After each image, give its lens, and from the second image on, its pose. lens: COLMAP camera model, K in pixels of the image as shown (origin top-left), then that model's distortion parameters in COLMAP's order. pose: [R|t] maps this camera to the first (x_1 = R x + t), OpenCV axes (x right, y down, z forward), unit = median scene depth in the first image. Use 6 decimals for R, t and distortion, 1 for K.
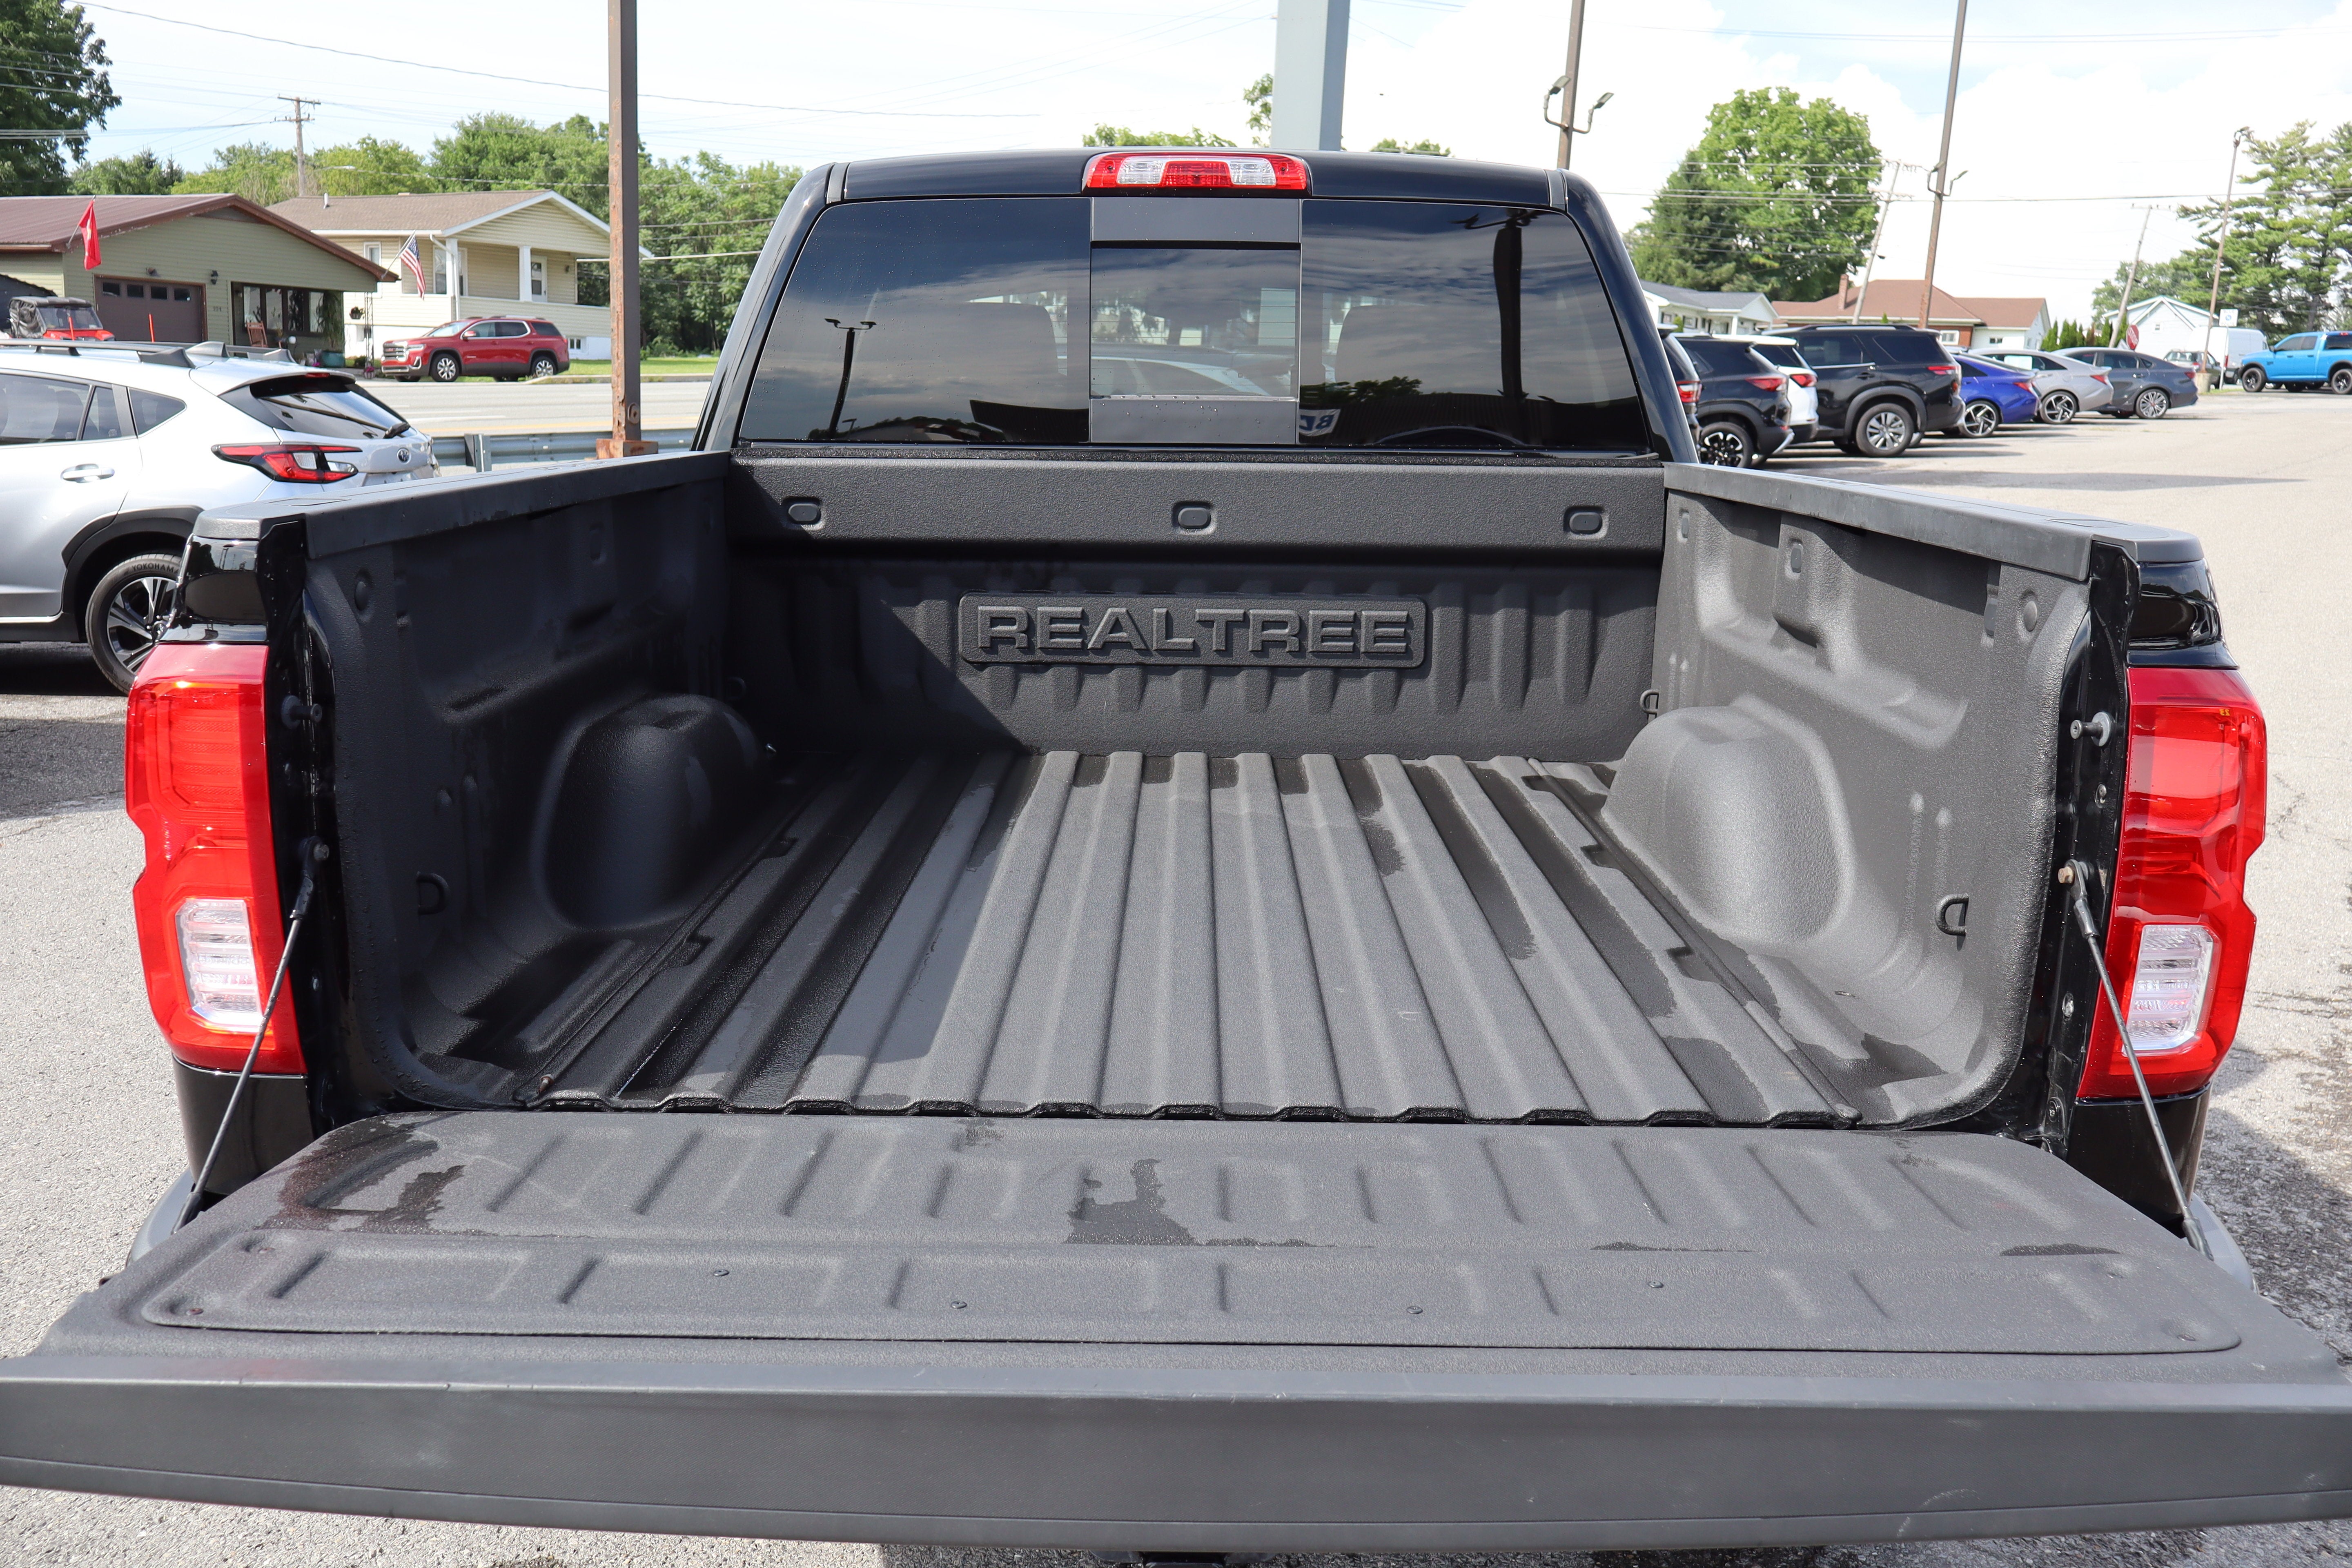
lens RADIAL K [[1987.9, 0, 1179.2], [0, 1987.9, 775.2], [0, 0, 1]] dist [0.002219, 0.032577]
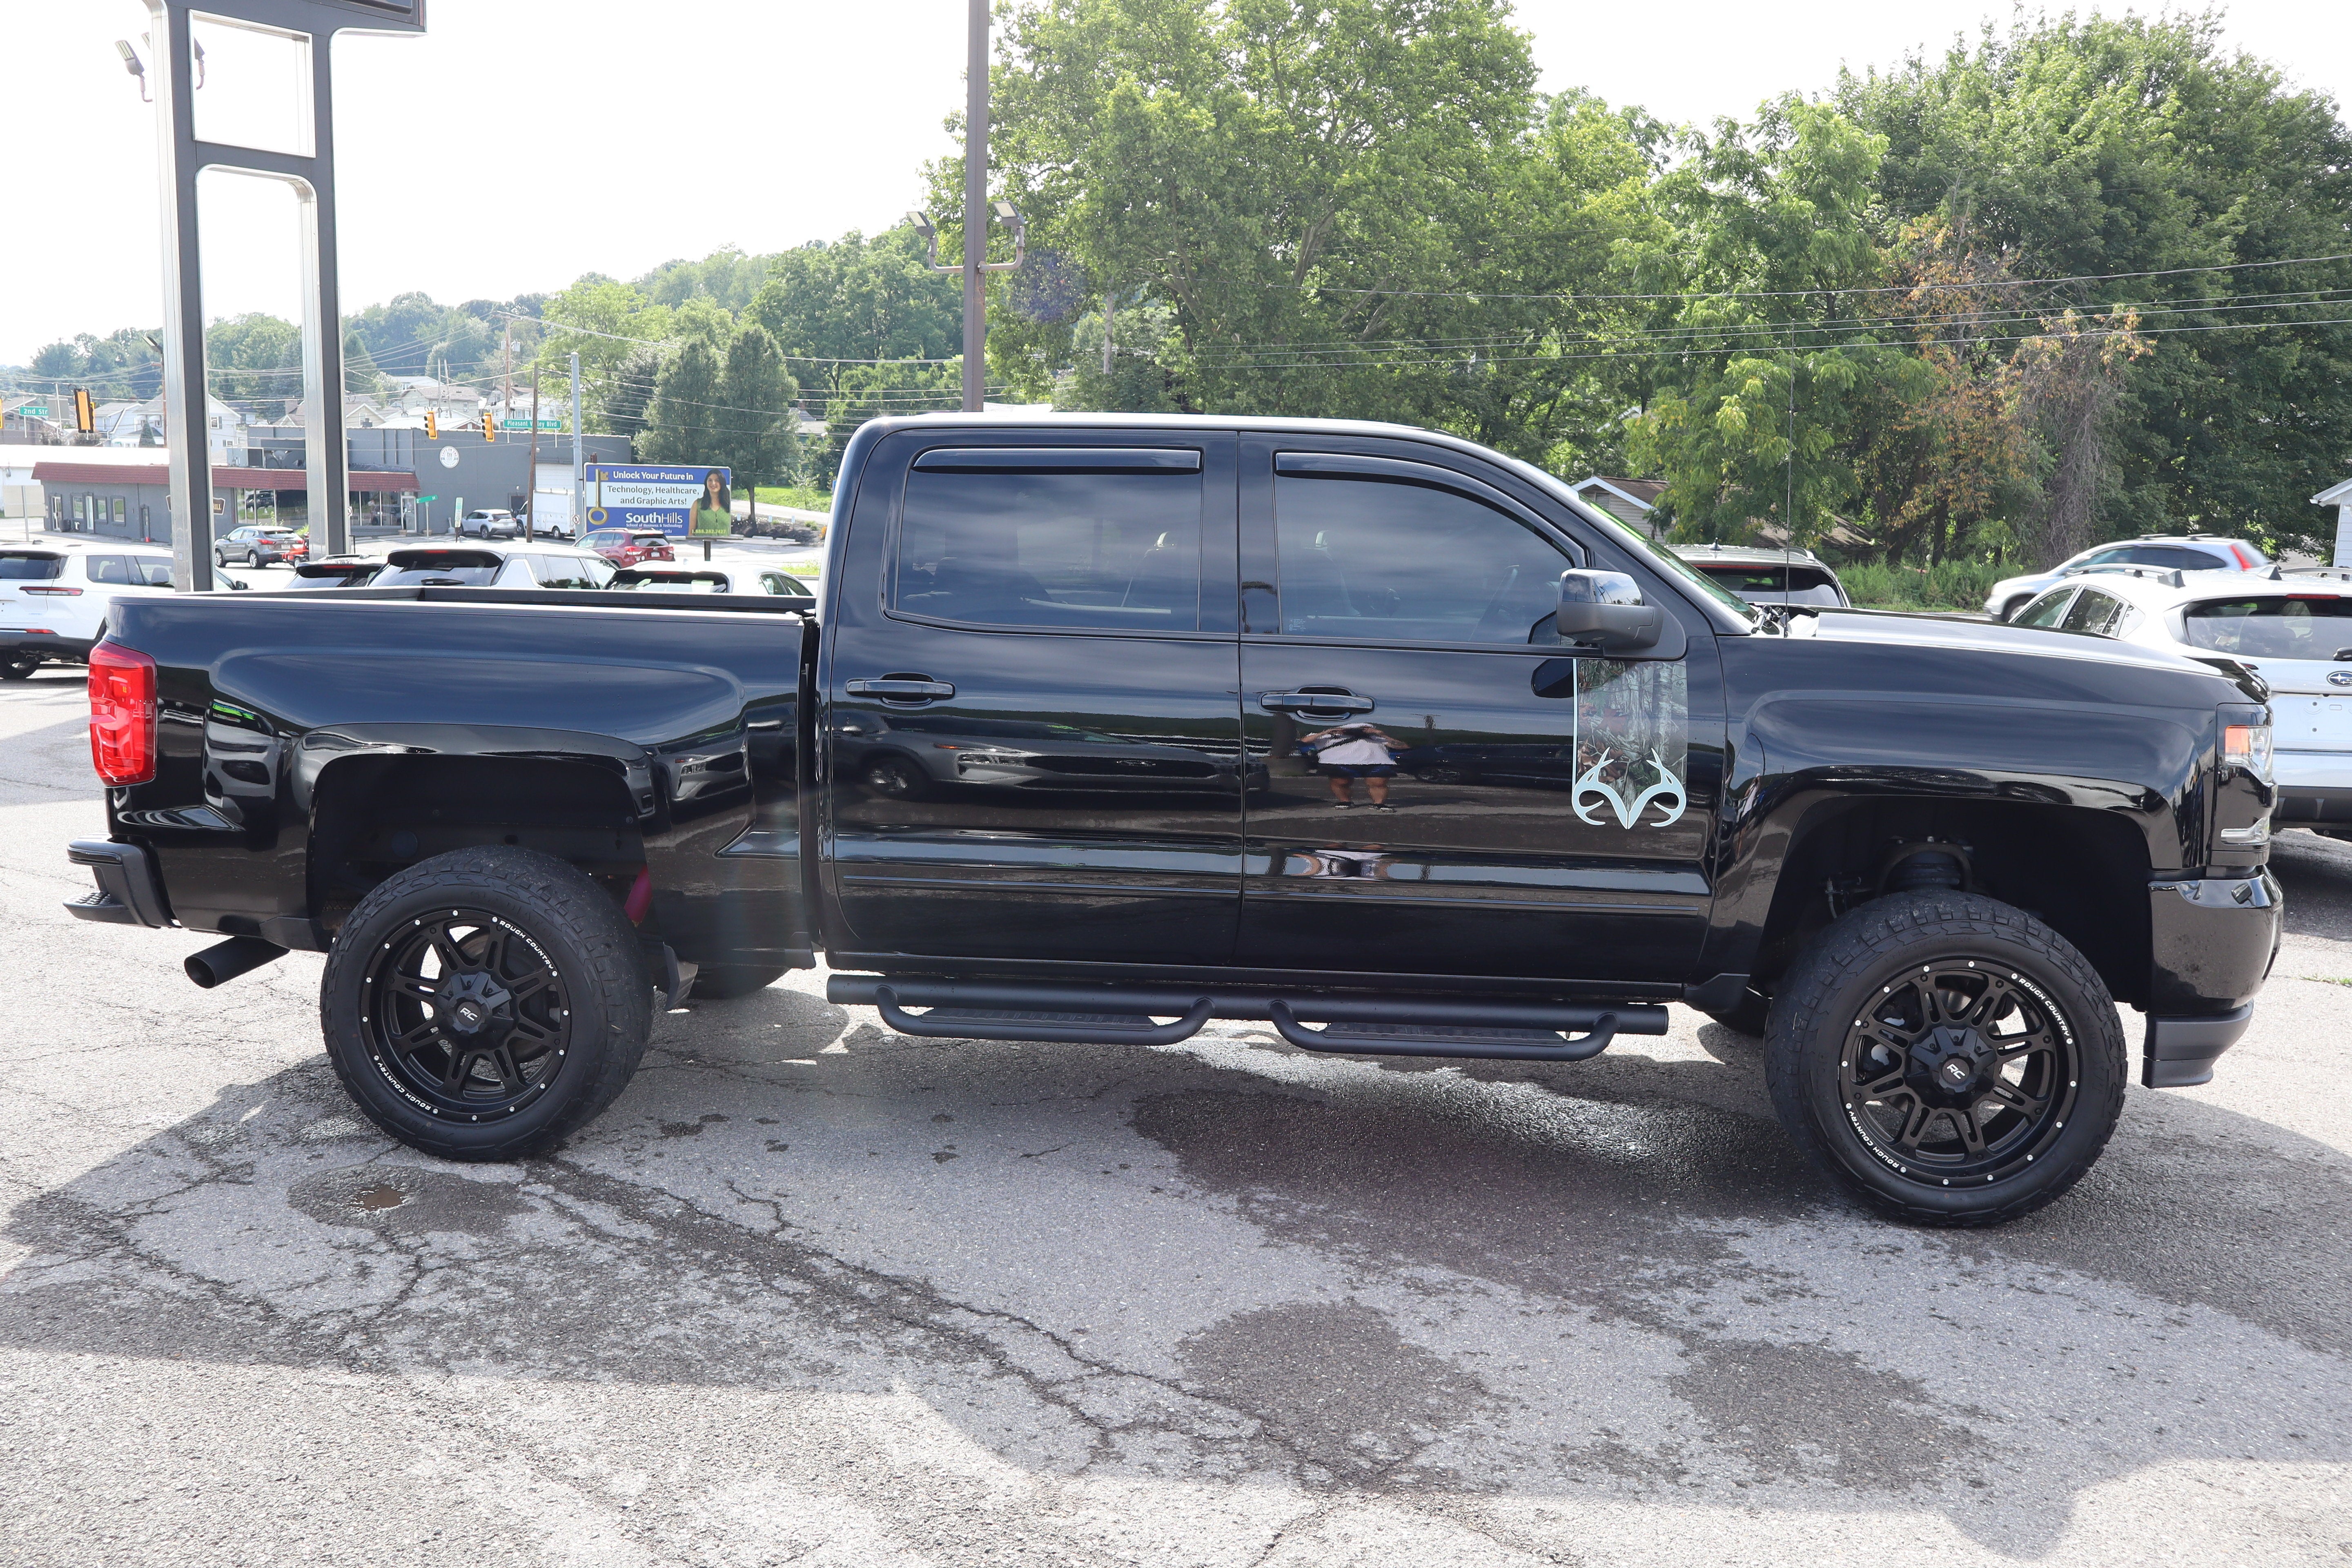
lens RADIAL K [[1992.6, 0, 1176.0], [0, 1992.6, 784.0], [0, 0, 1]] dist [0.004825, -0.013806]
pose [[-0.090467, 0.101980, -0.990664, 0.112838], [-0.218645, 0.968440, 0.119659, -0.018509], [0.971602, 0.227429, -0.065314, 0.094425]]
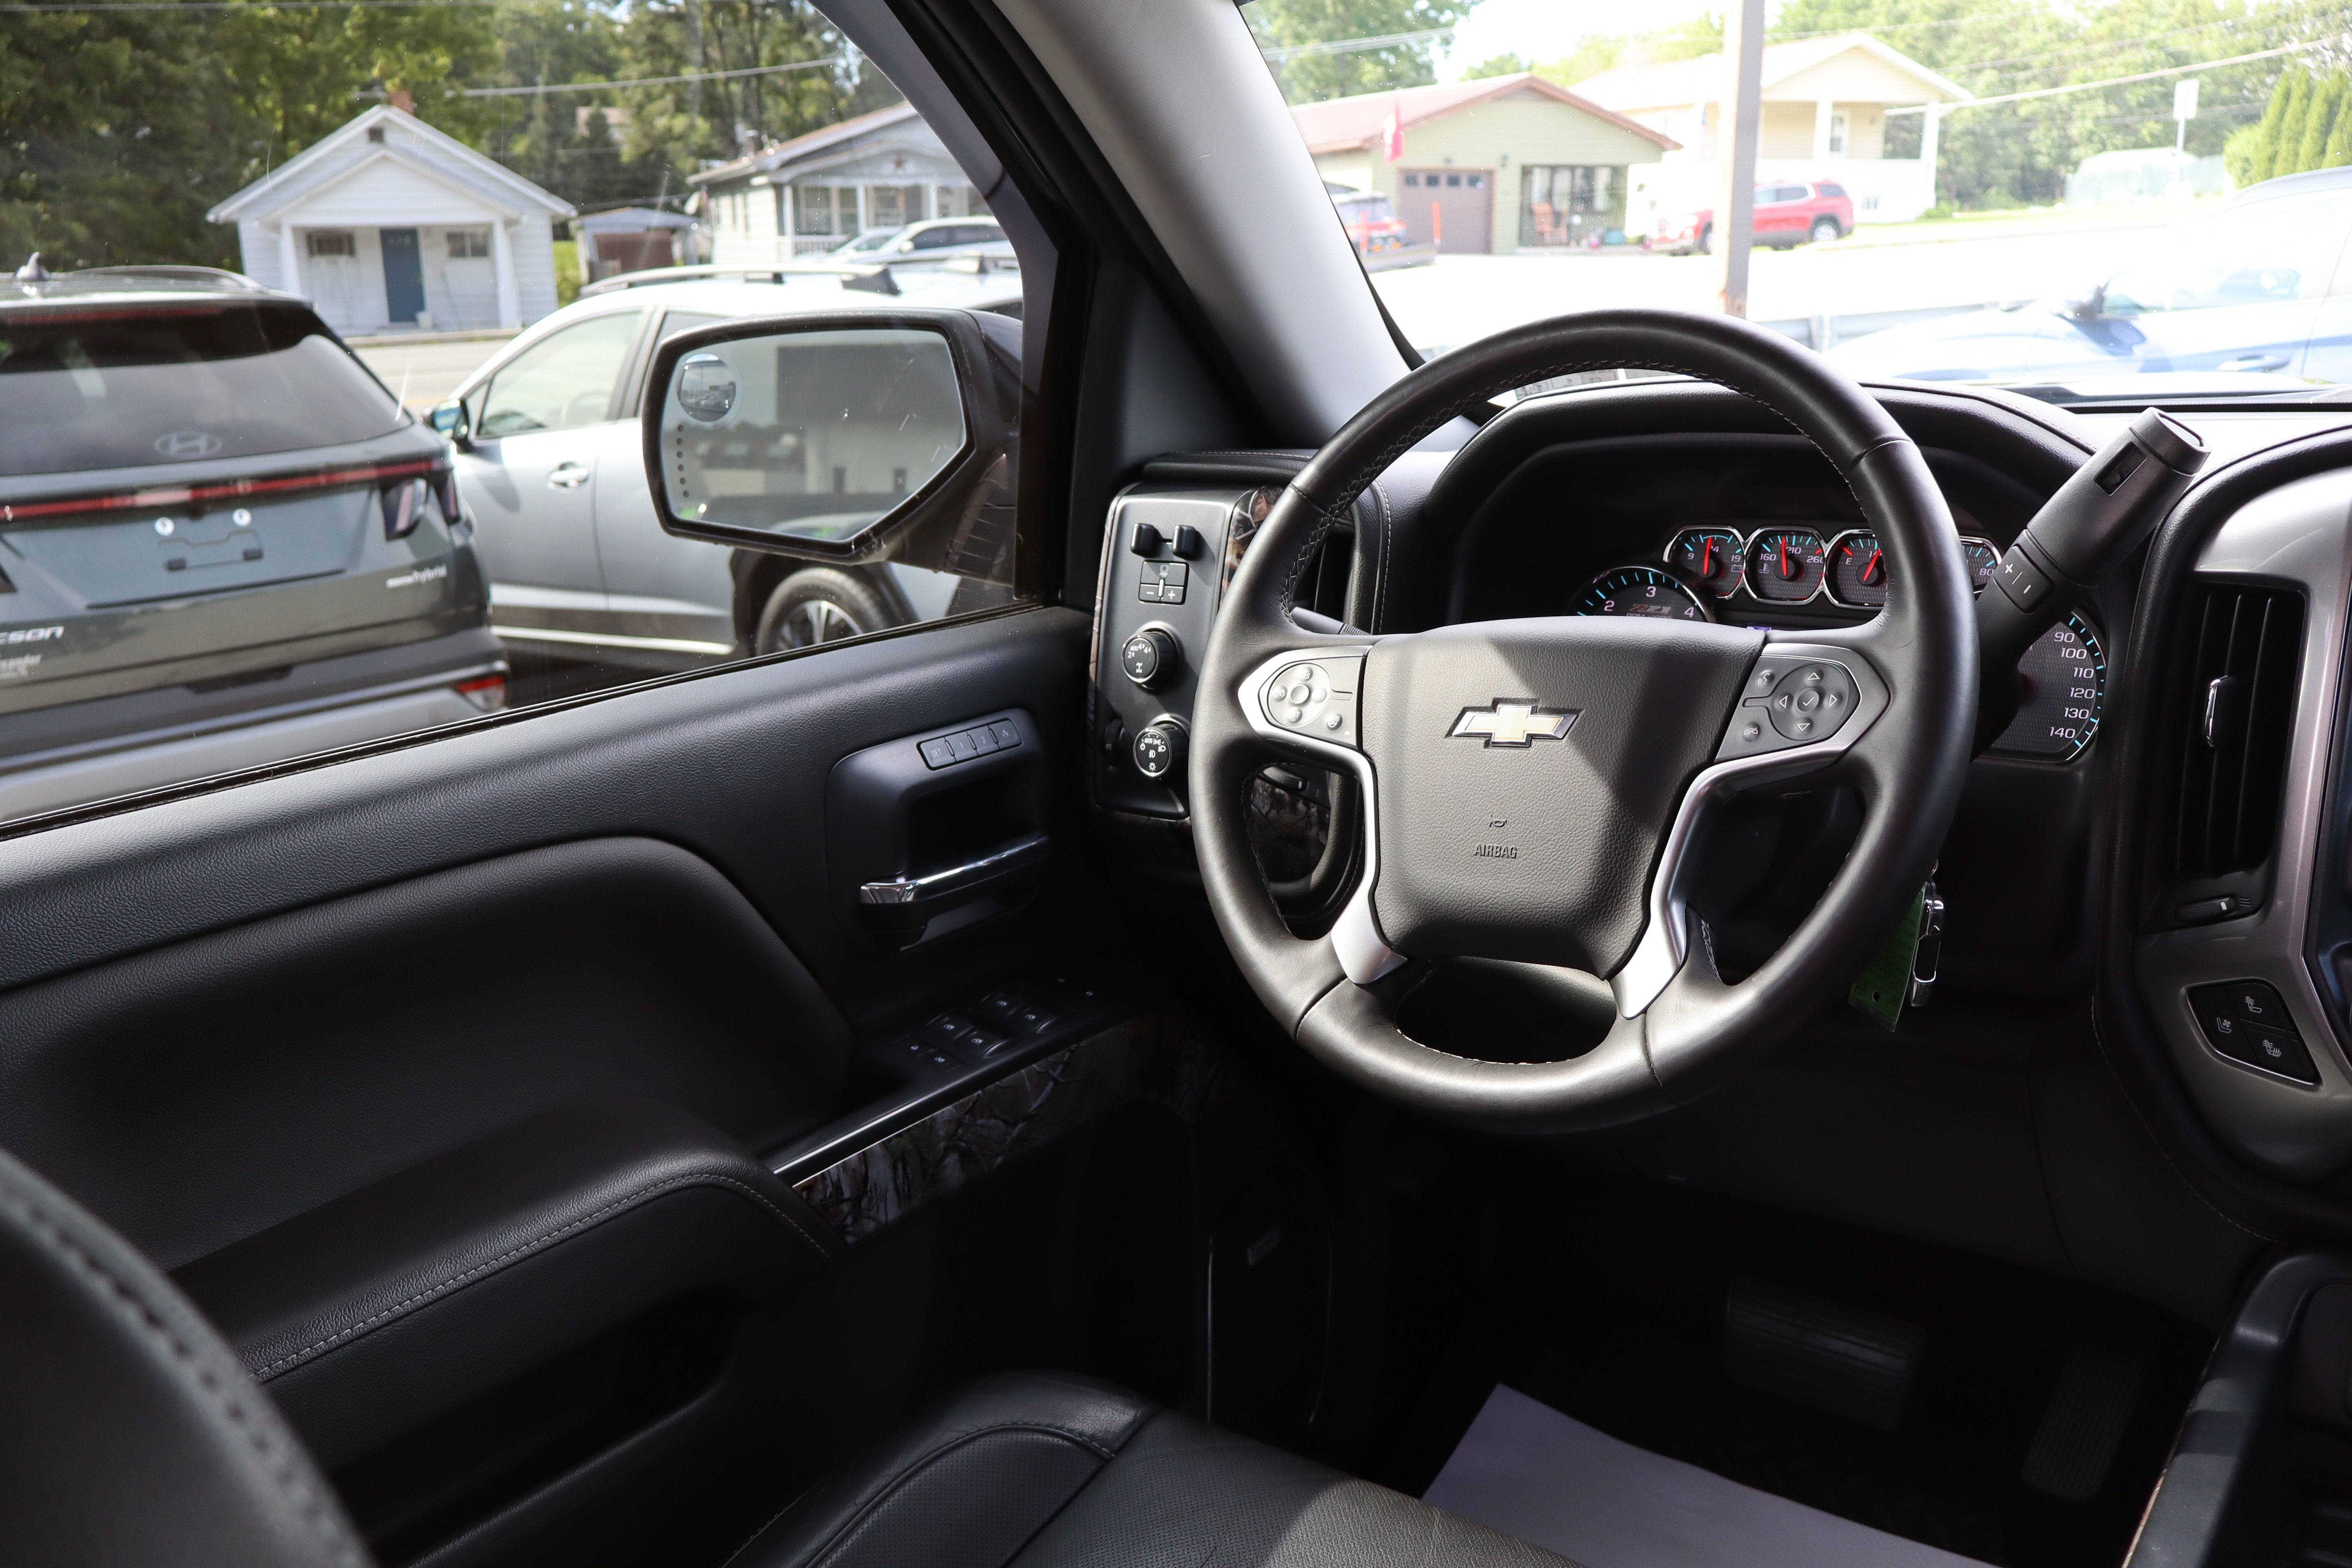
lens RADIAL K [[1967.9, 0, 1184.0], [0, 1967.9, 774.6], [0, 0, 1]] dist [-0.001735, -0.002671]
pose [[0.801287, 0.107137, -0.588609, 0.000466], [-0.066877, 0.993709, 0.089831, -0.018484], [0.594530, -0.032617, 0.803412, 0.087152]]
